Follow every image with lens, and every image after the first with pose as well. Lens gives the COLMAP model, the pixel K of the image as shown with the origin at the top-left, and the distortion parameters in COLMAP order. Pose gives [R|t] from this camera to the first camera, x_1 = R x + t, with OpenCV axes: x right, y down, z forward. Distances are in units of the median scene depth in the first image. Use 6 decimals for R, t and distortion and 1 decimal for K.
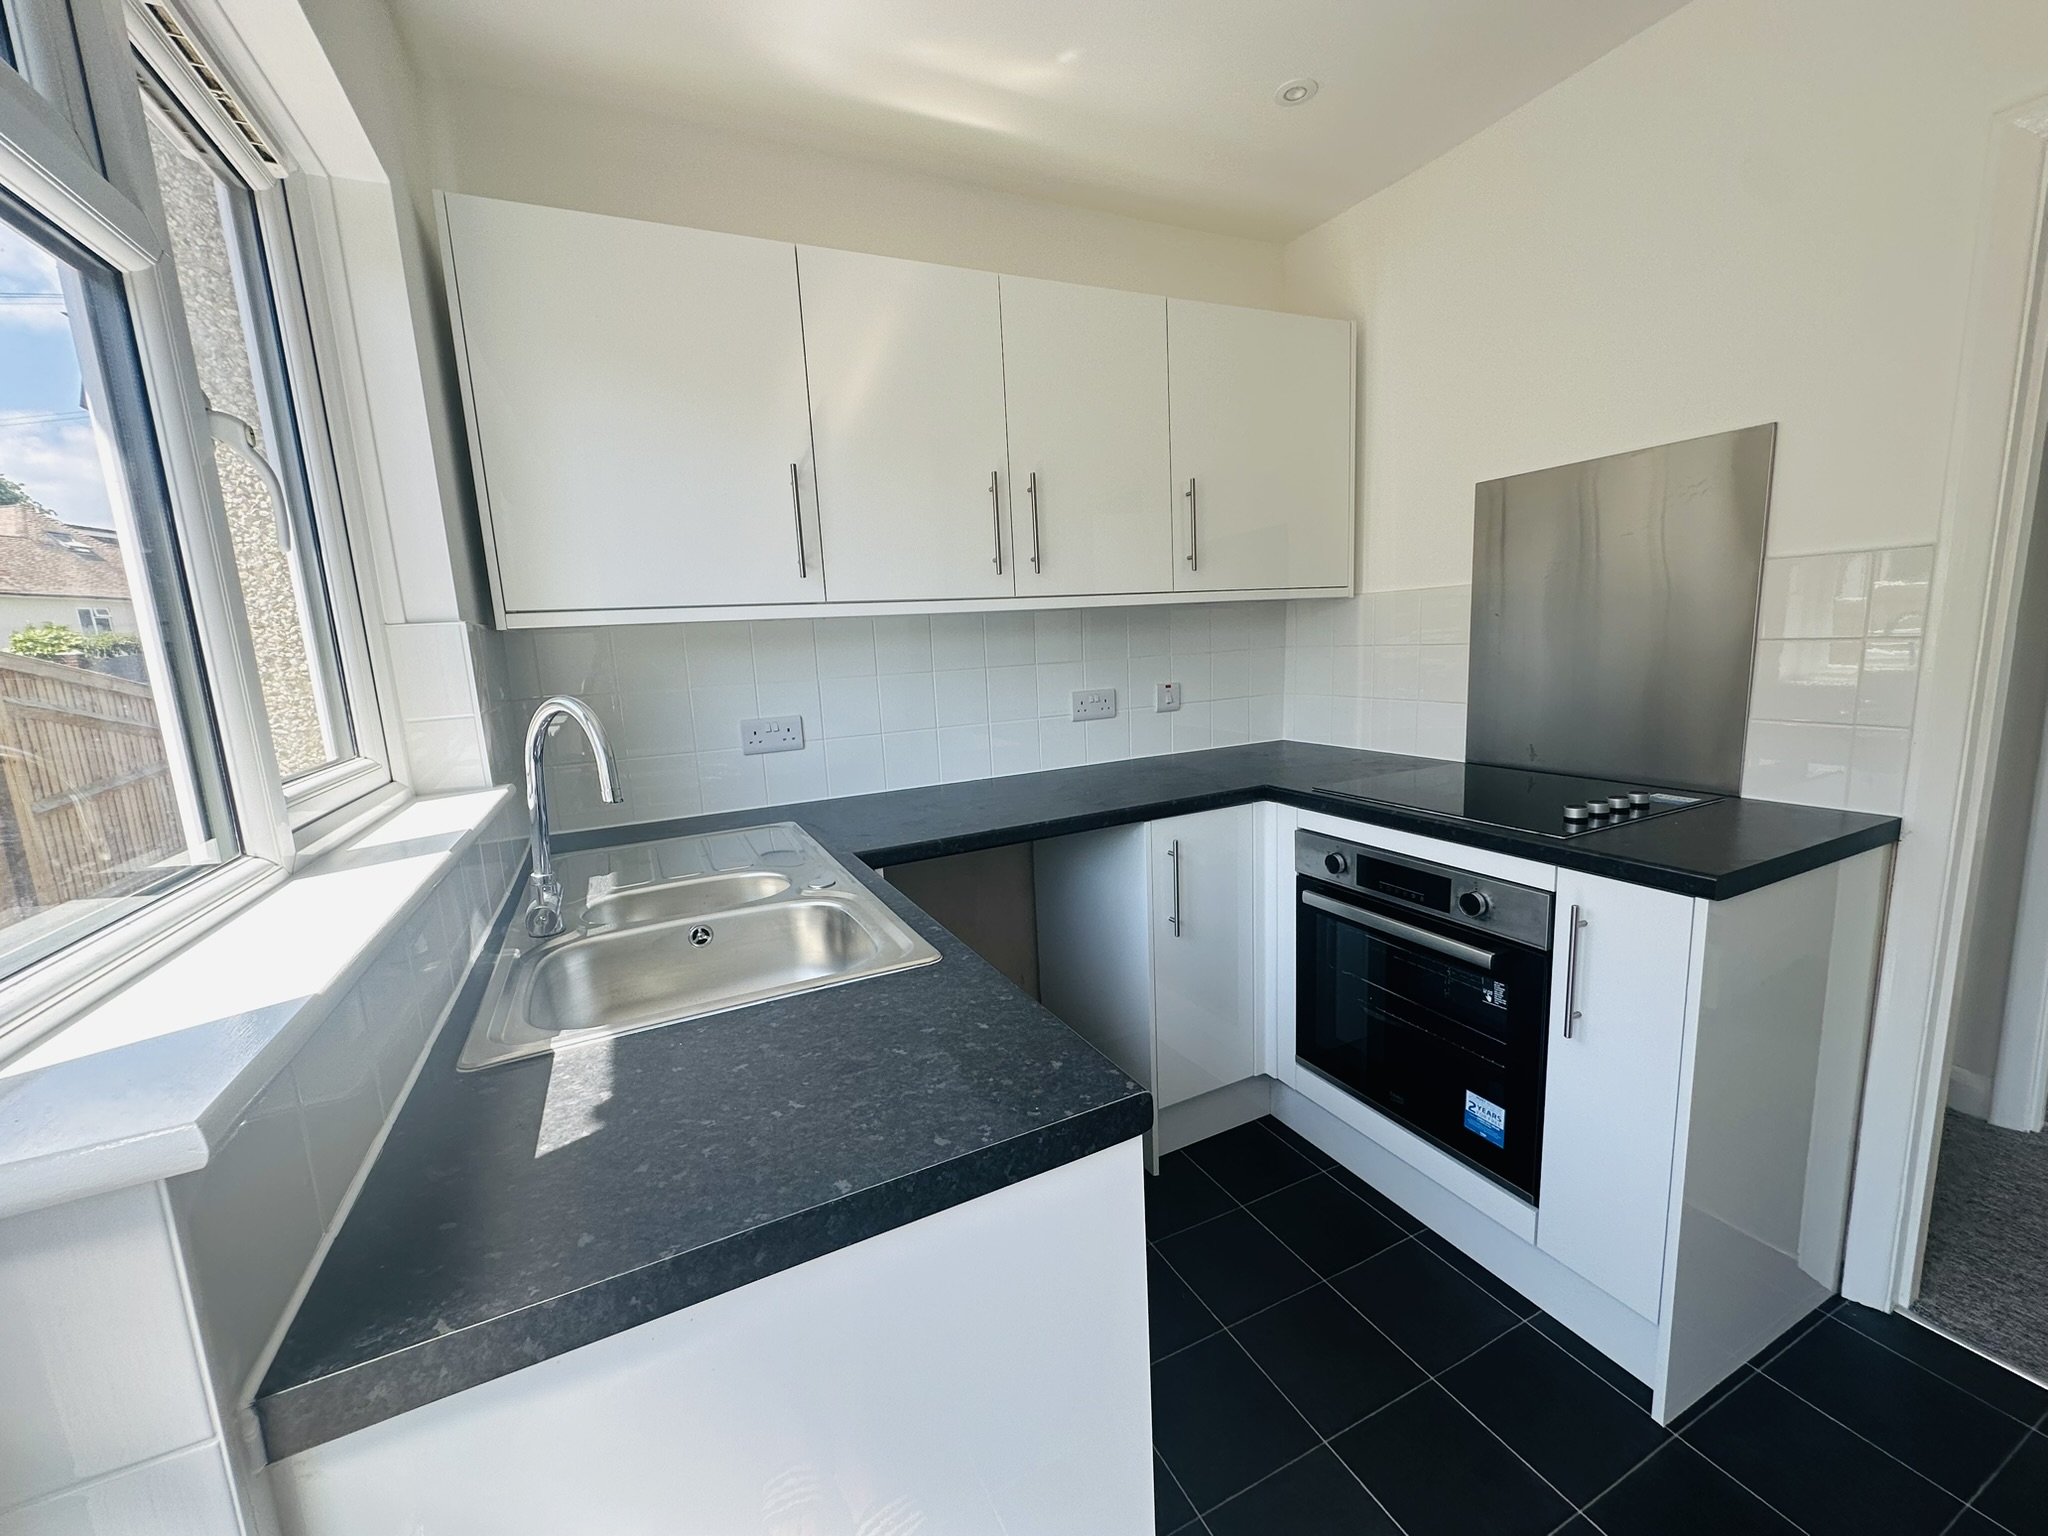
lens RADIAL K [[819.6, 0, 1024.0], [0, 819.6, 768.0], [0, 0, 1]] dist [-0.000570, -0.000284]
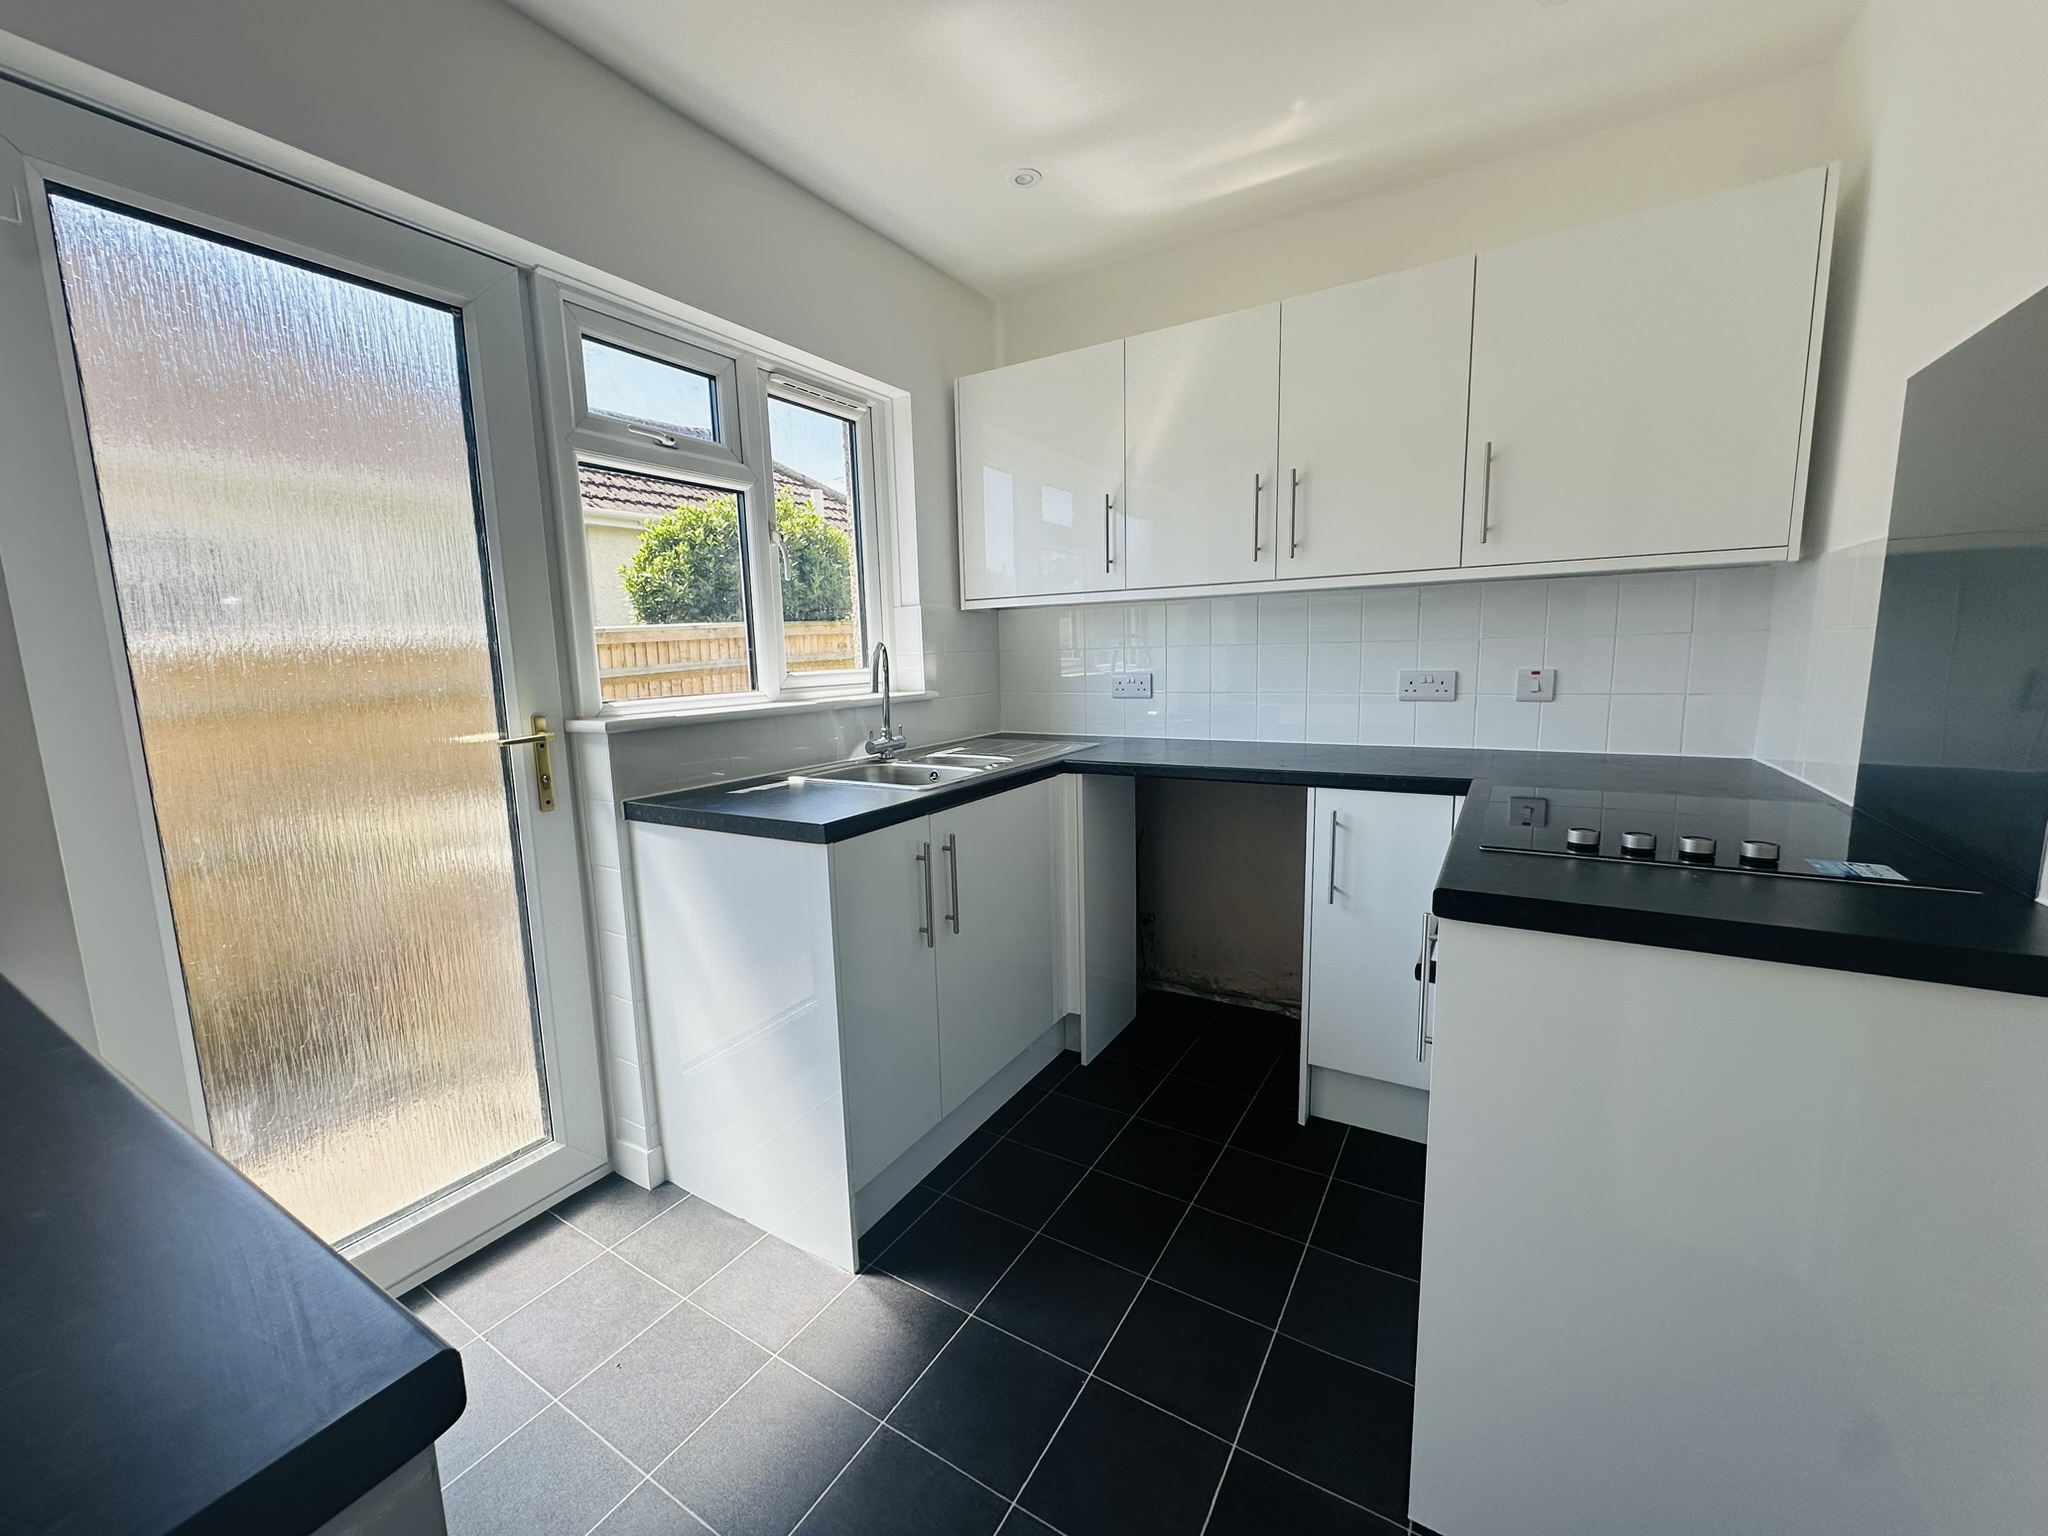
lens RADIAL K [[819.6, 0, 1024.0], [0, 819.6, 768.0], [0, 0, 1]] dist [-0.000570, -0.000284]
pose [[0.548345, 0.156860, -0.821409, 0.798305], [-0.137384, 0.985802, 0.096540, -0.011252], [0.824890, 0.059911, 0.562110, 0.081637]]
